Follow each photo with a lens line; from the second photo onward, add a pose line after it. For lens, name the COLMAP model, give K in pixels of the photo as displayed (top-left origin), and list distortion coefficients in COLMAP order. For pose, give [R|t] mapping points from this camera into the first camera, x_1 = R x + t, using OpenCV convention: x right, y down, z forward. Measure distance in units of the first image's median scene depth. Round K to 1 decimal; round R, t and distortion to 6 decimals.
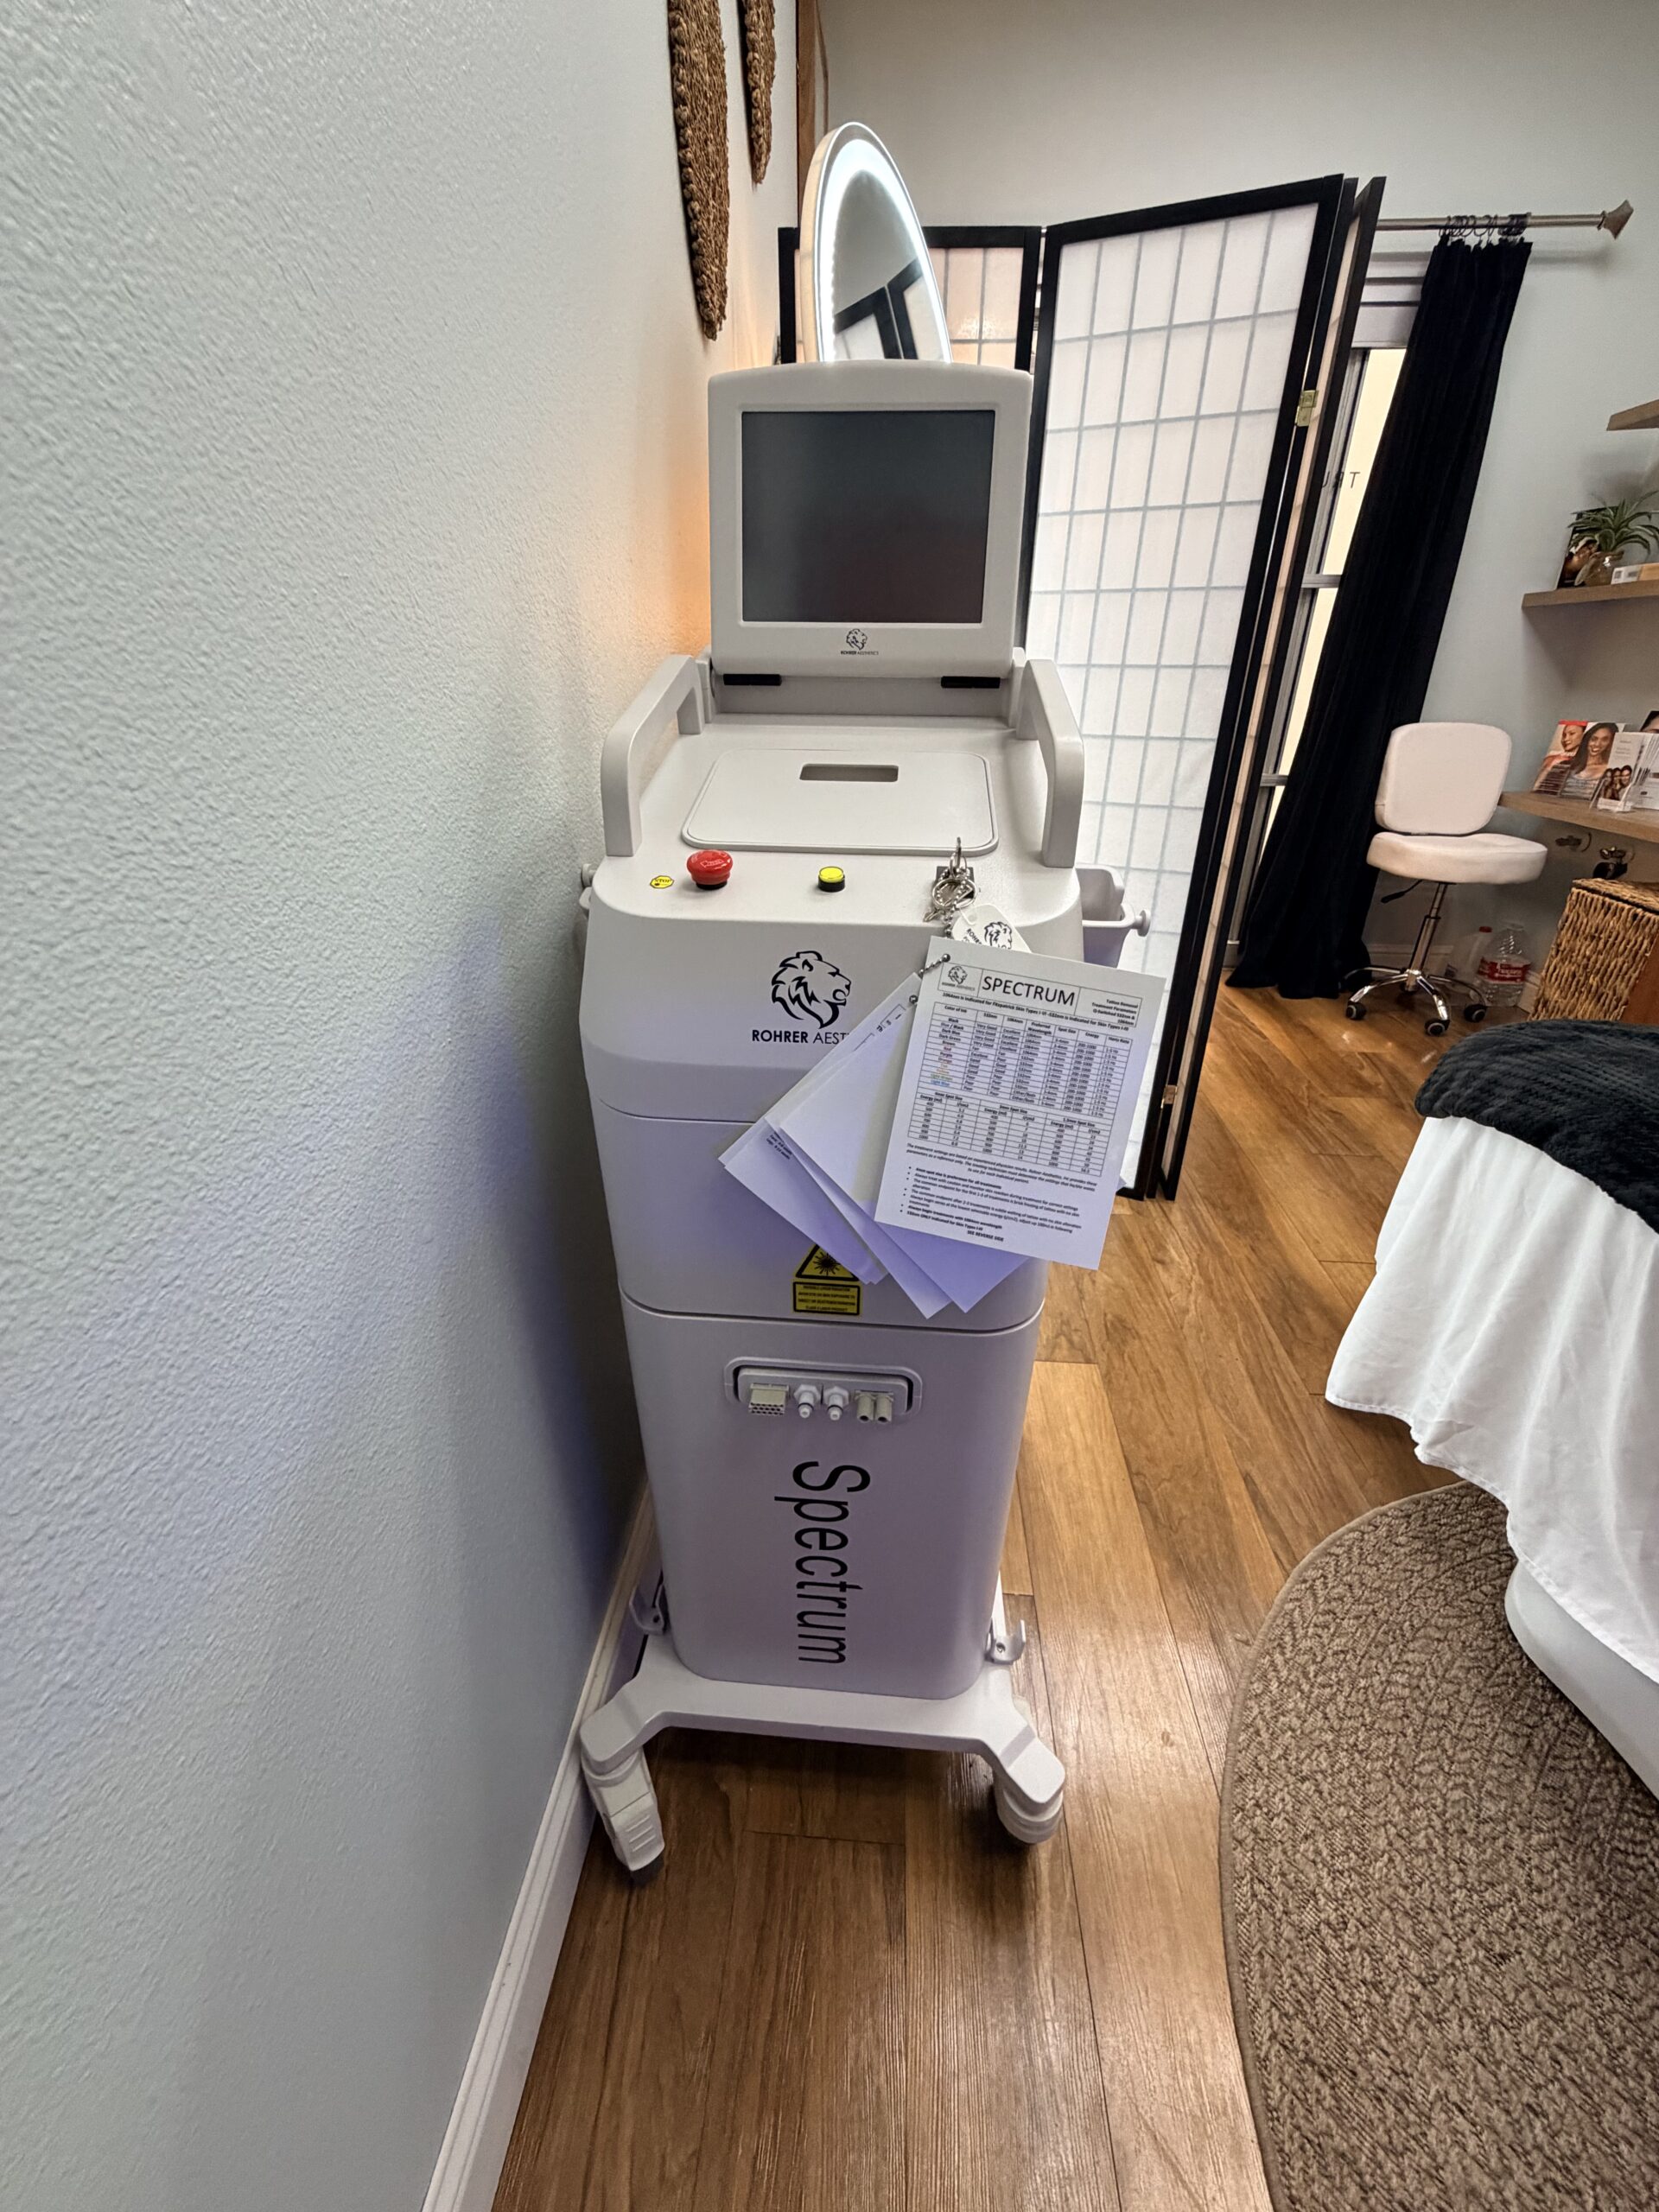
lens RADIAL K [[884.3, 0, 830.0], [0, 884.3, 1100.4], [0, 0, 1]] dist [0.000026, 0.000289]
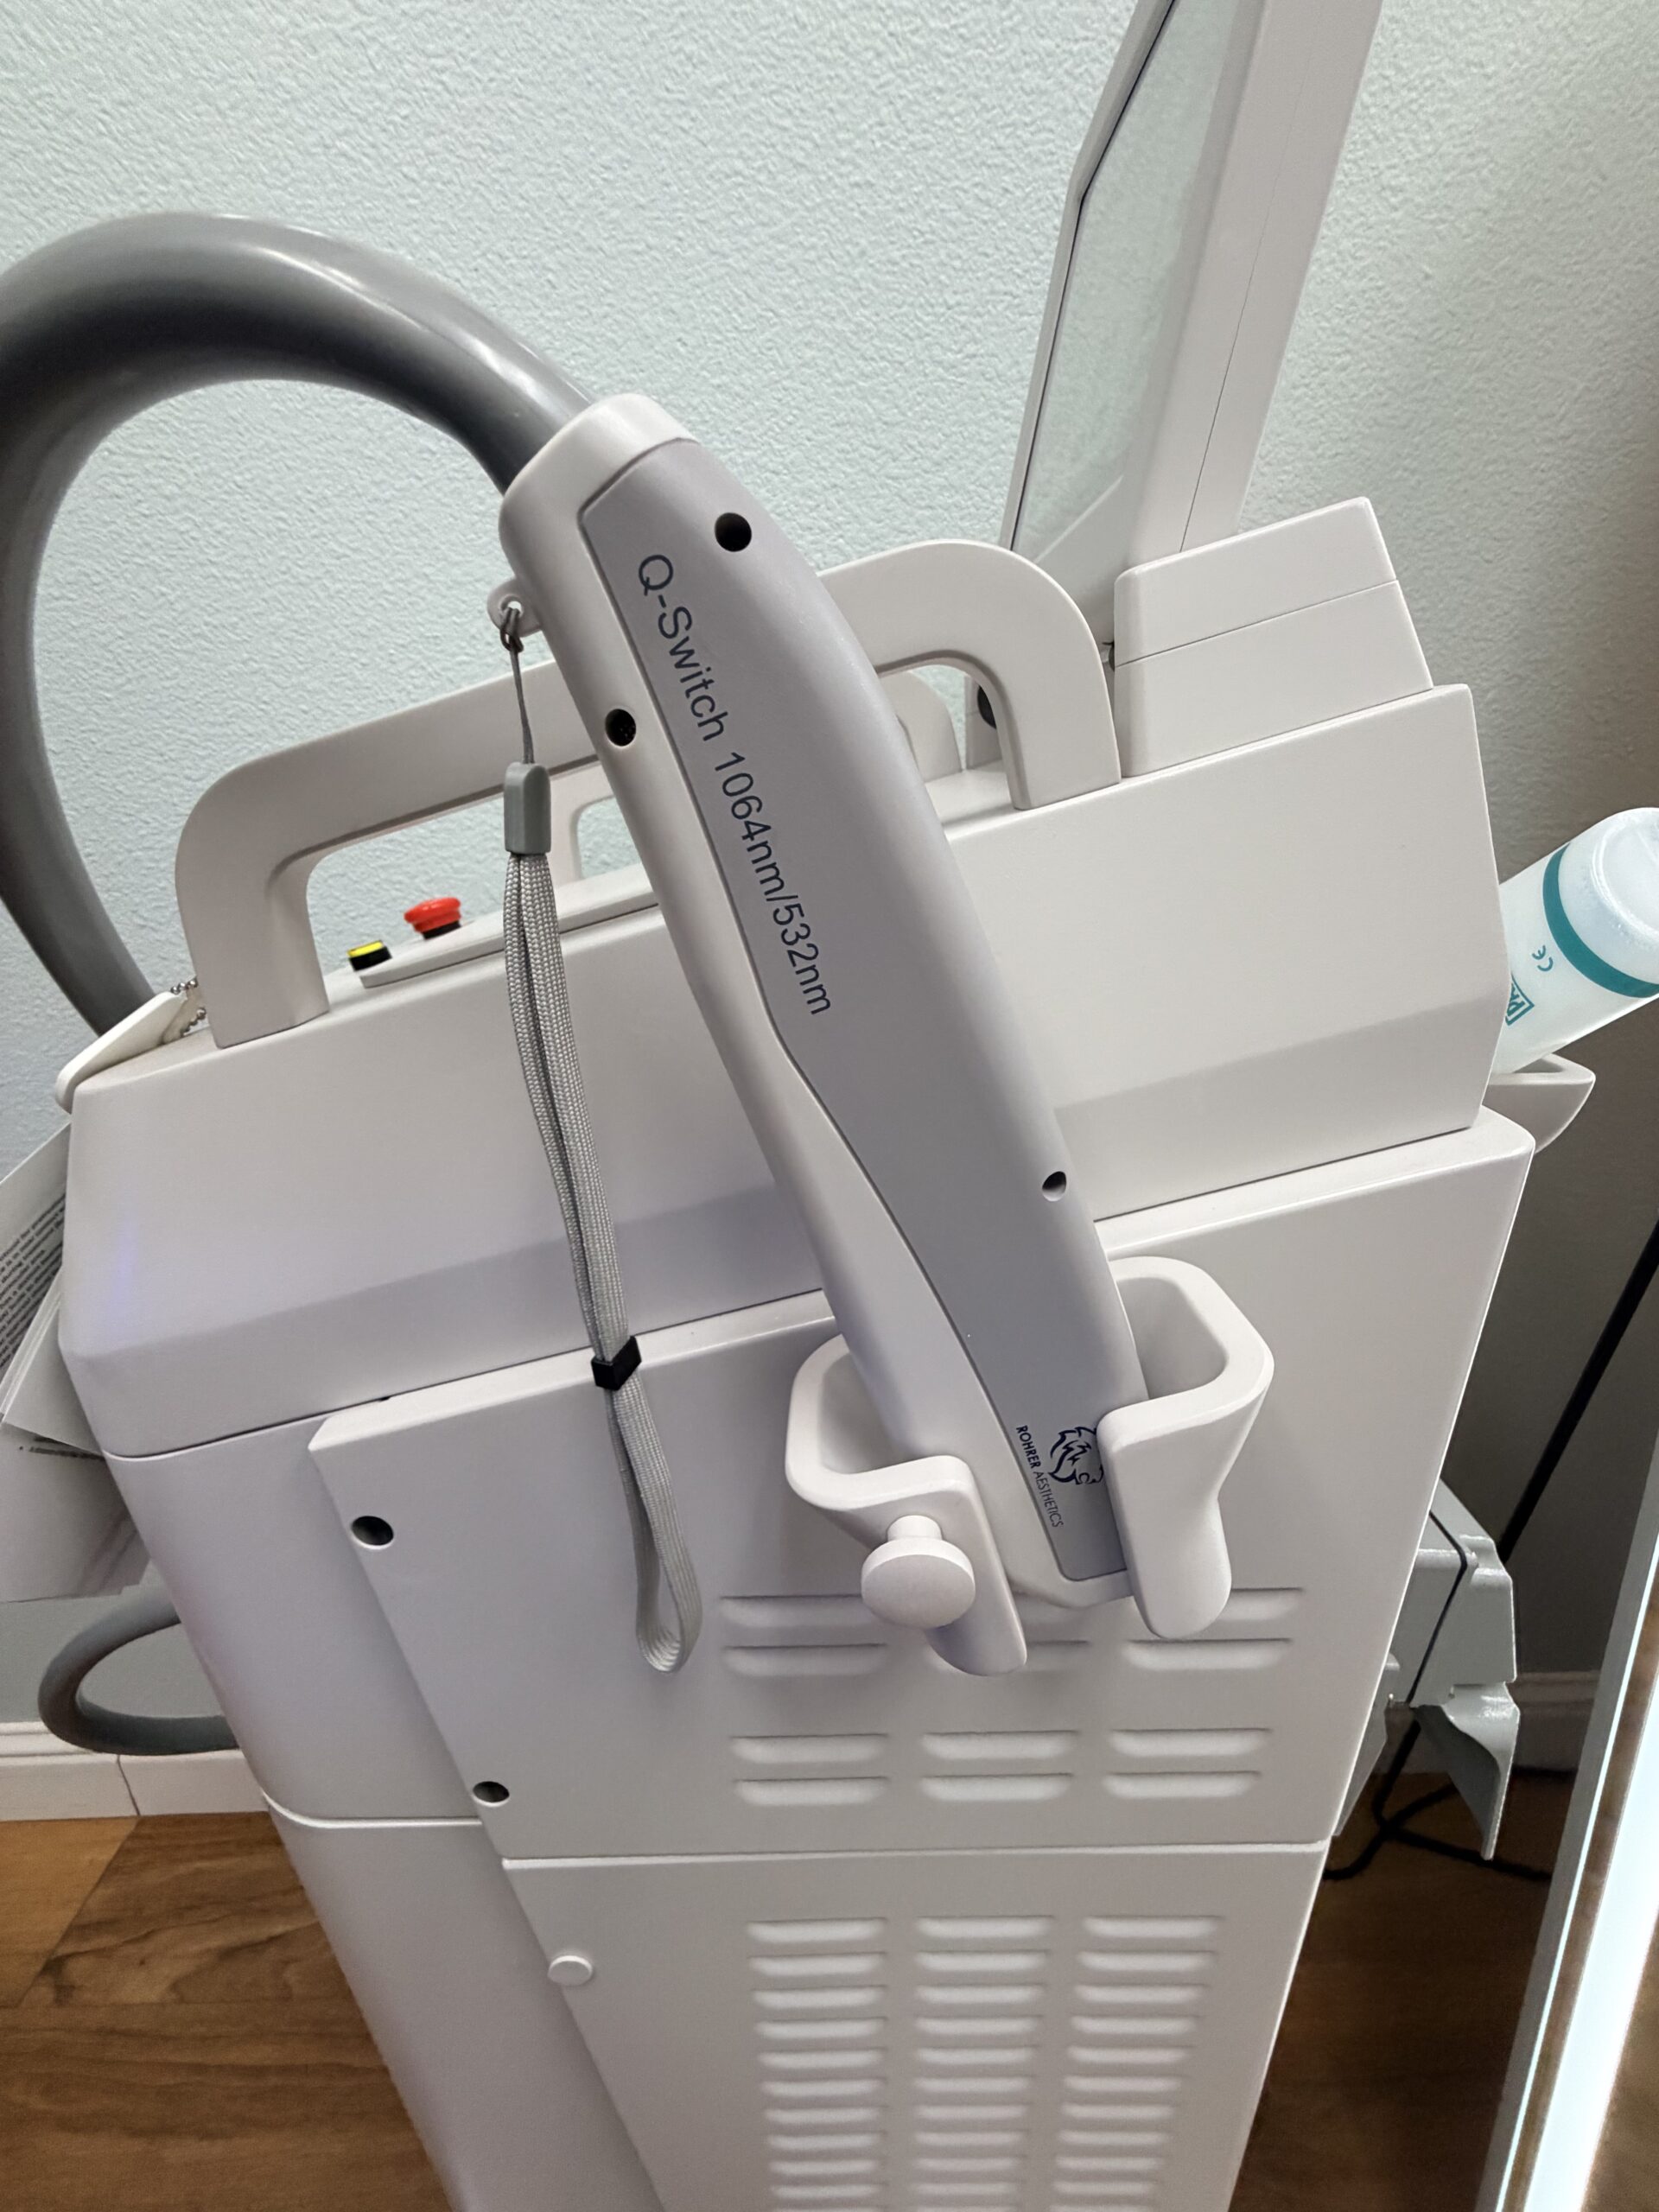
lens RADIAL K [[884.3, 0, 818.9], [0, 884.3, 1108.4], [0, 0, 1]] dist [0.000026, 0.000289]
pose [[0.087230, 0.344469, -0.934736, 0.394060], [-0.421789, 0.862828, 0.278607, -0.264618], [0.902488, 0.369959, 0.220558, 0.650266]]
